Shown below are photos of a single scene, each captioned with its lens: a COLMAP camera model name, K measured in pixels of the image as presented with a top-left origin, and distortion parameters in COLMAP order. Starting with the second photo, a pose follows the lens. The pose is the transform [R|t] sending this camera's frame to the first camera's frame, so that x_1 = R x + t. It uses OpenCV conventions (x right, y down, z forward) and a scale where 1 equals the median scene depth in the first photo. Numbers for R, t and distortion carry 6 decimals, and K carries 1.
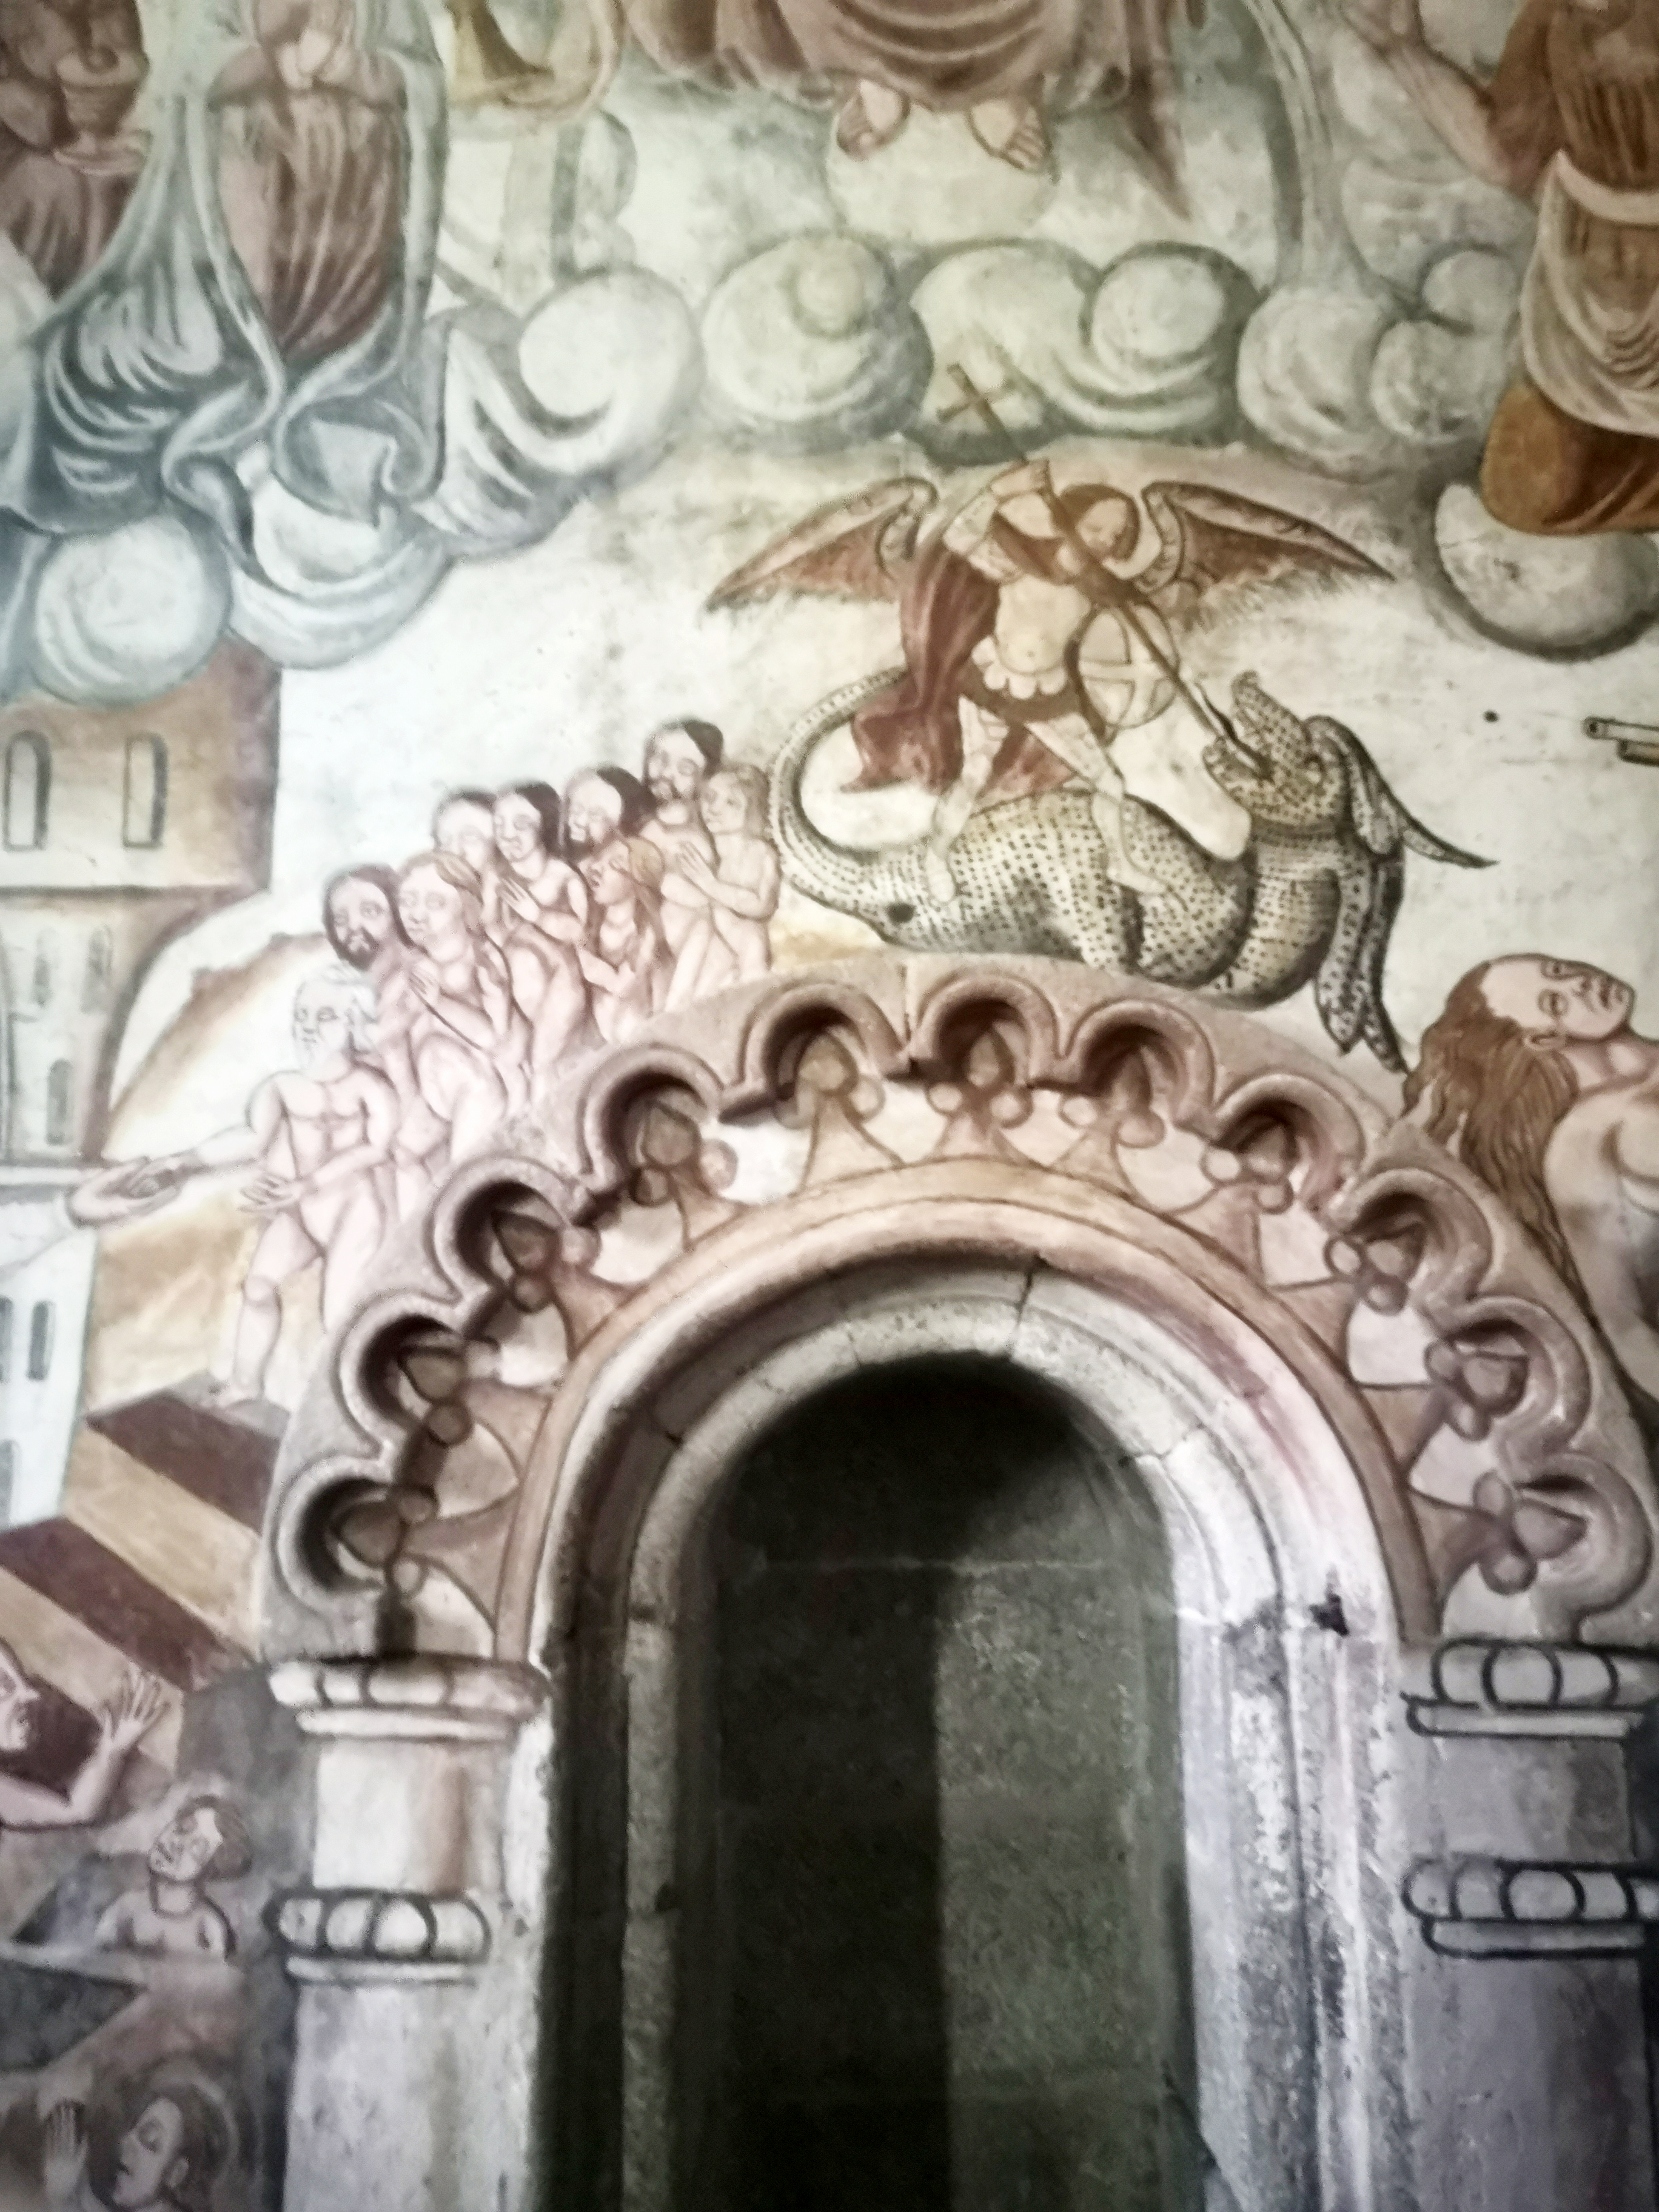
lens RADIAL K [[1735.8, 0, 824.2], [0, 1735.8, 1108.2], [0, 0, 1]] dist [0.036616, -0.061754]
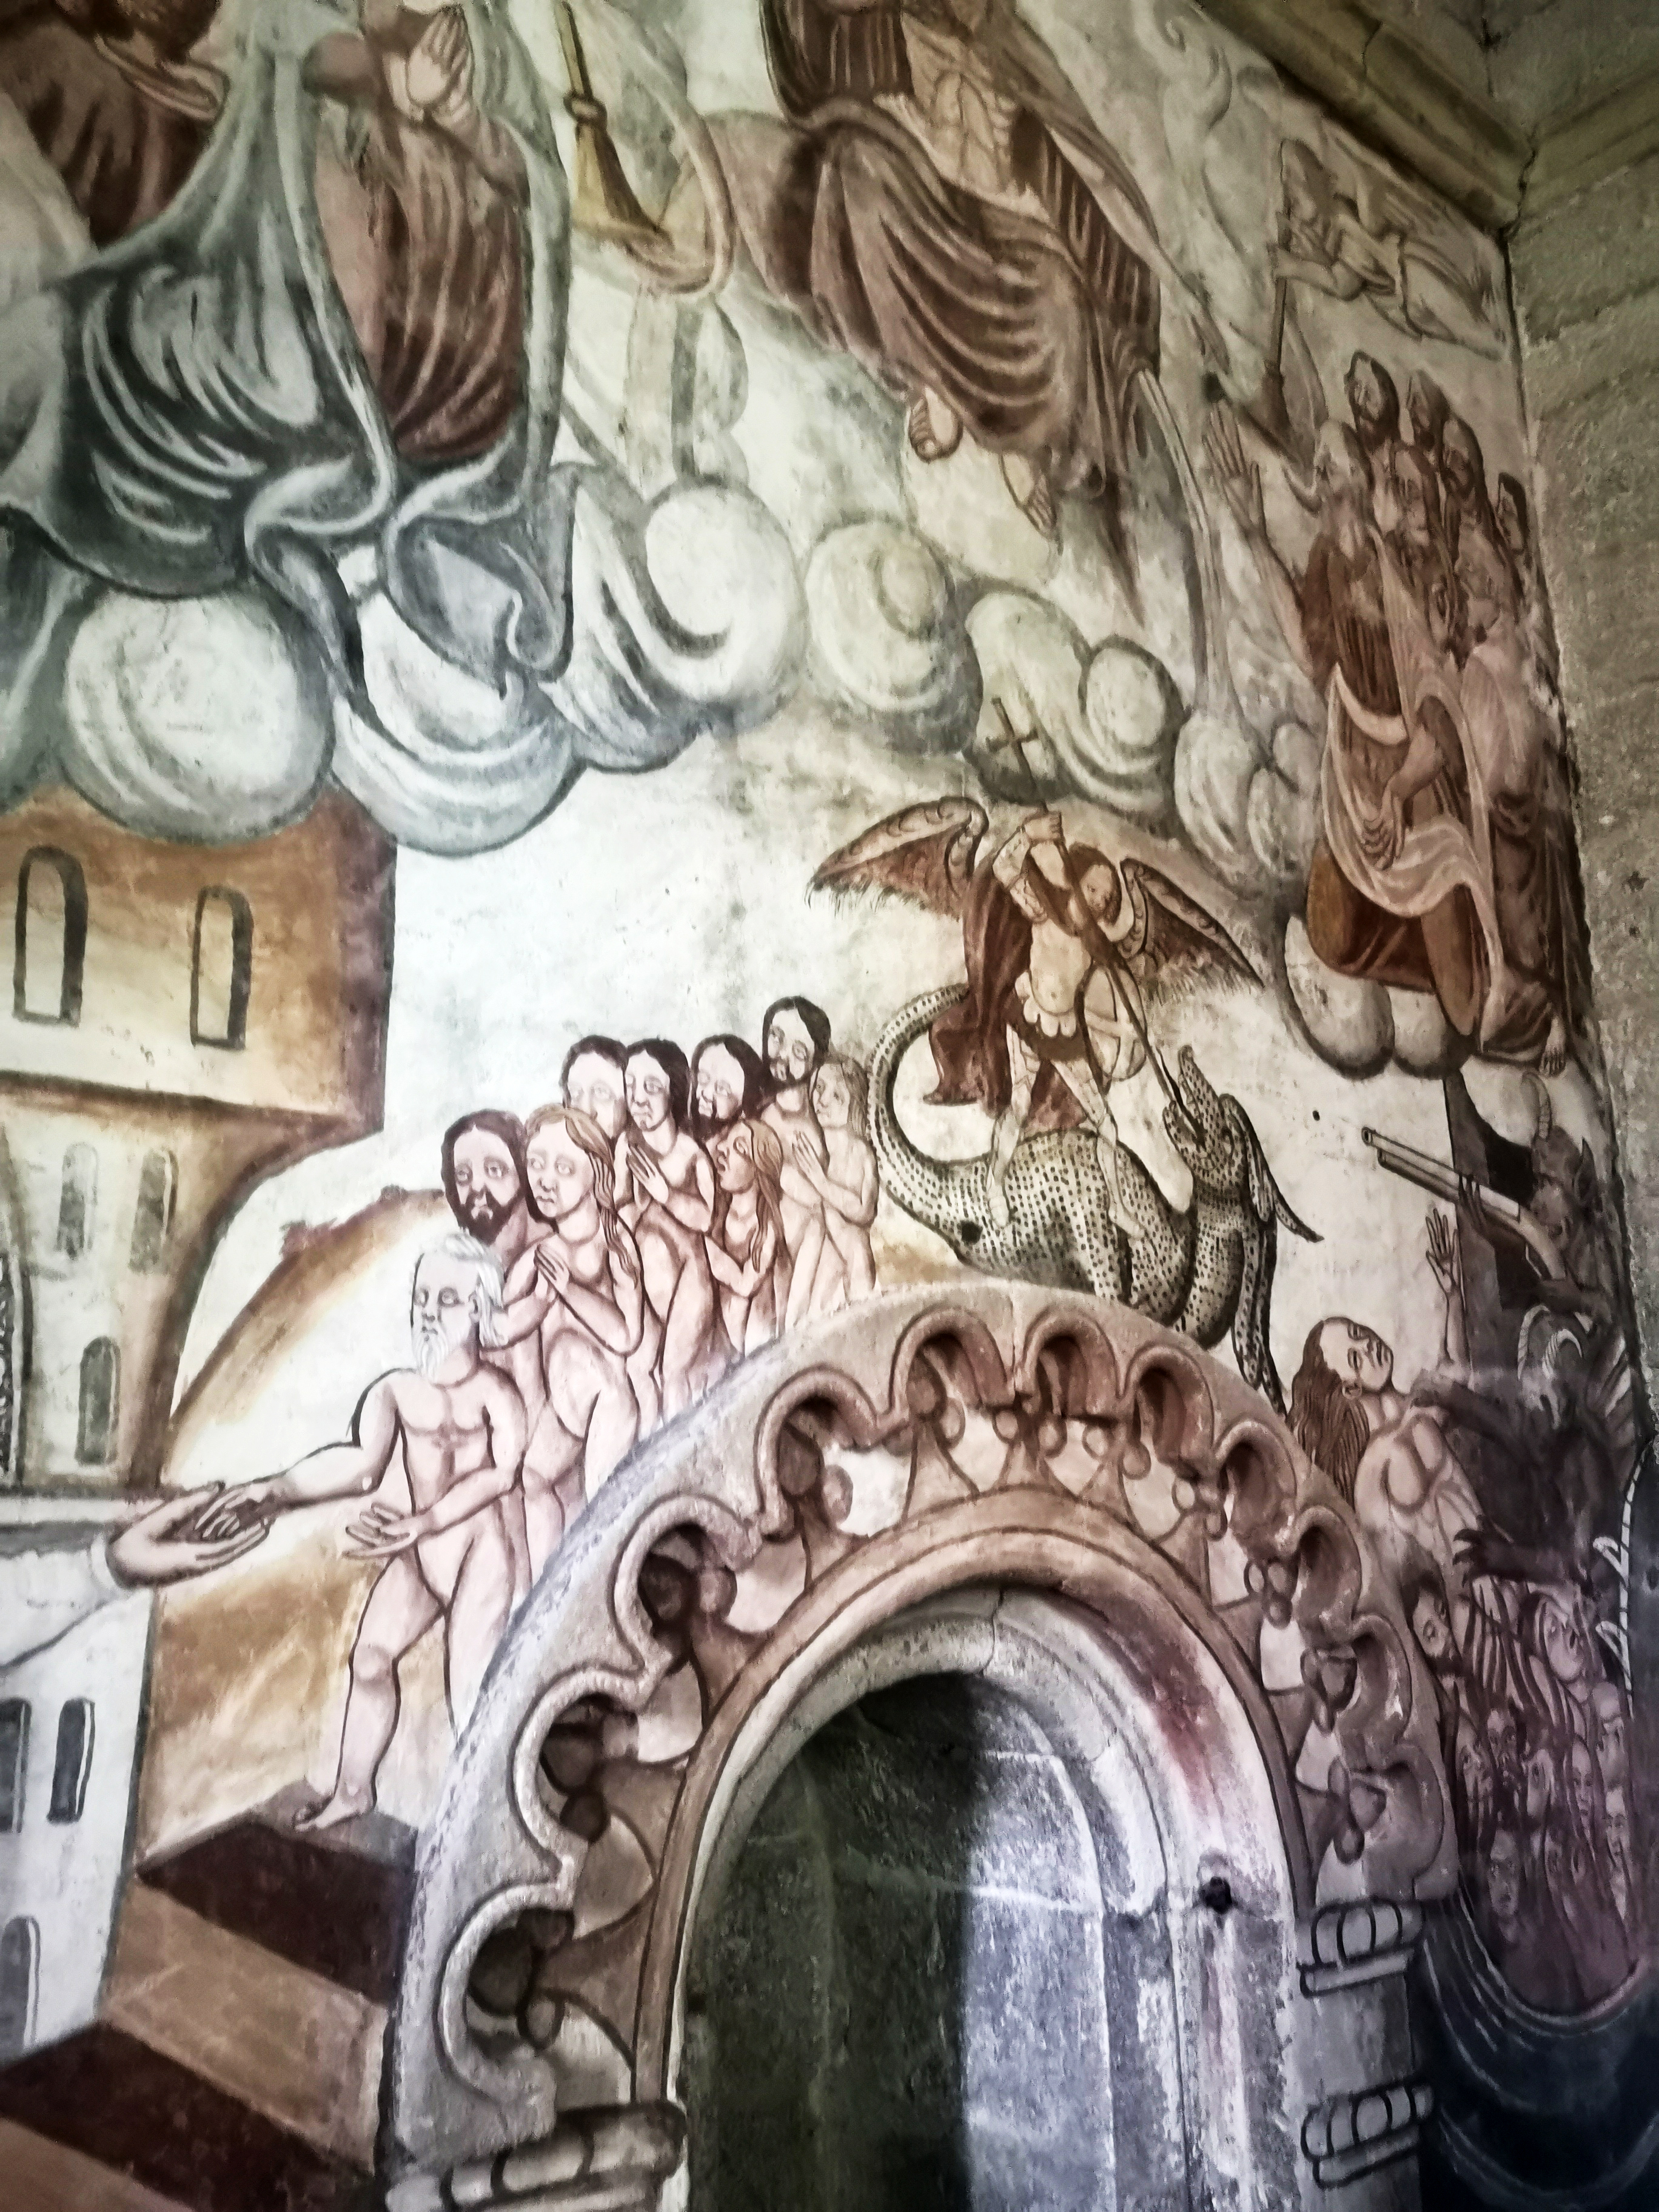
lens RADIAL K [[1735.8, 0, 829.9], [0, 1735.8, 1104.1], [0, 0, 1]] dist [0.036616, -0.061754]
pose [[0.766240, 0.138430, 0.627465, -0.653483], [-0.112197, 0.990340, -0.081476, -0.094699], [-0.632683, -0.007969, 0.774370, 0.269533]]
